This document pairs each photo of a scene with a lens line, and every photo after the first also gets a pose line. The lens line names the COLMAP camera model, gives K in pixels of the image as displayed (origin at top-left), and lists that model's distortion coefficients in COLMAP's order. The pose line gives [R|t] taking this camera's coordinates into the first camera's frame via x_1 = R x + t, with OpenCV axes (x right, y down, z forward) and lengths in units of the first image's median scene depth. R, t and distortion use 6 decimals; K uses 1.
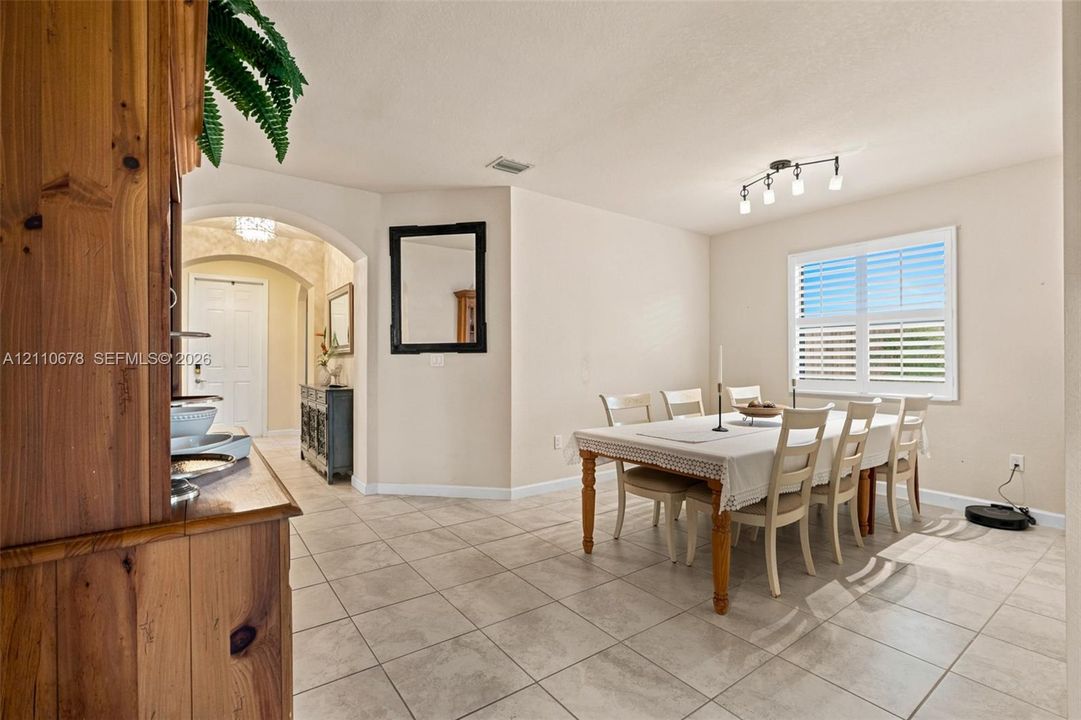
lens RADIAL K [[482.4, 0, 540.5], [0, 482.4, 360.0], [0, 0, 1]] dist [-0.002213, 0.000410]
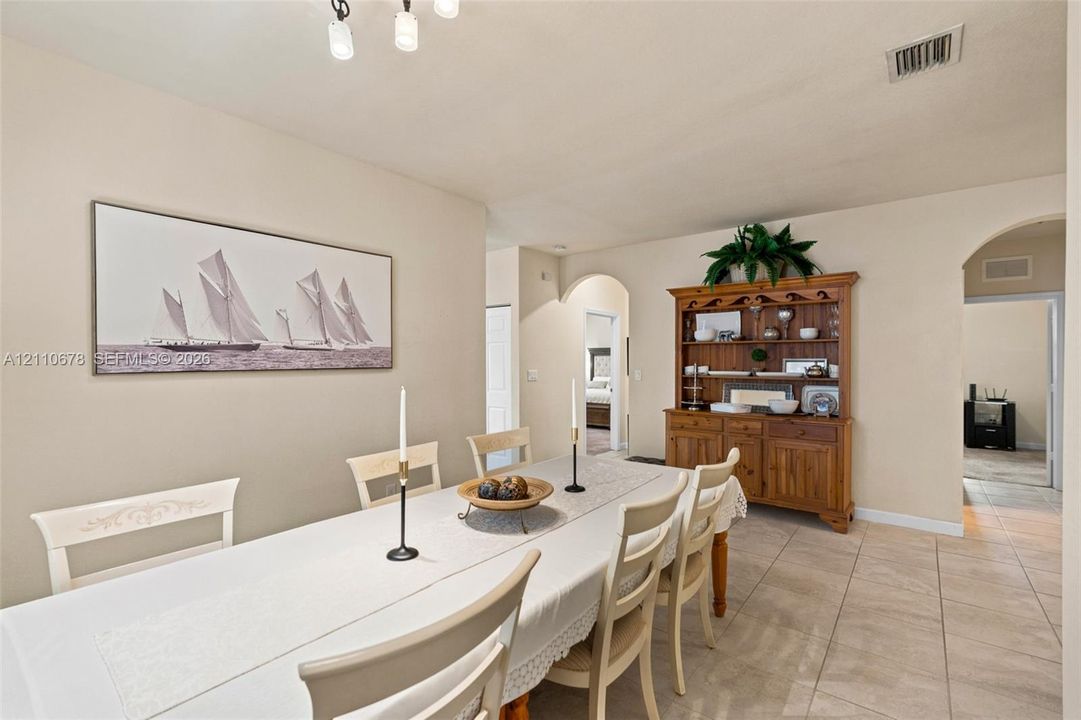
lens RADIAL K [[482.4, 0, 540.5], [0, 482.4, 360.0], [0, 0, 1]] dist [-0.002213, 0.000410]
pose [[-0.963594, 0.001815, -0.267364, 0.565760], [0.002868, 0.999990, -0.003548, -0.051678], [0.267355, -0.004185, -0.963589, 1.551523]]
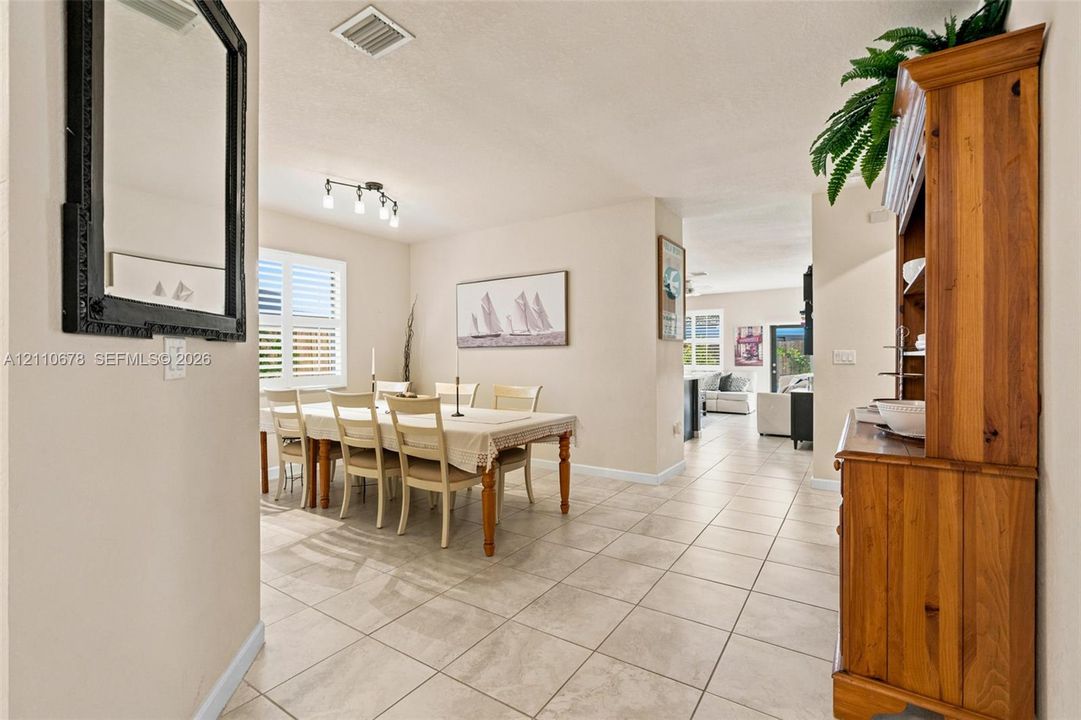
lens RADIAL K [[478.0, 0, 540.5], [0, 478.0, 360.0], [0, 0, 1]] dist [0.000559, 0.000200]
pose [[-0.343694, -0.004508, 0.939071, -0.748956], [-0.000853, 0.999990, 0.004488, -0.001188], [-0.939081, 0.000742, -0.343694, 1.096229]]
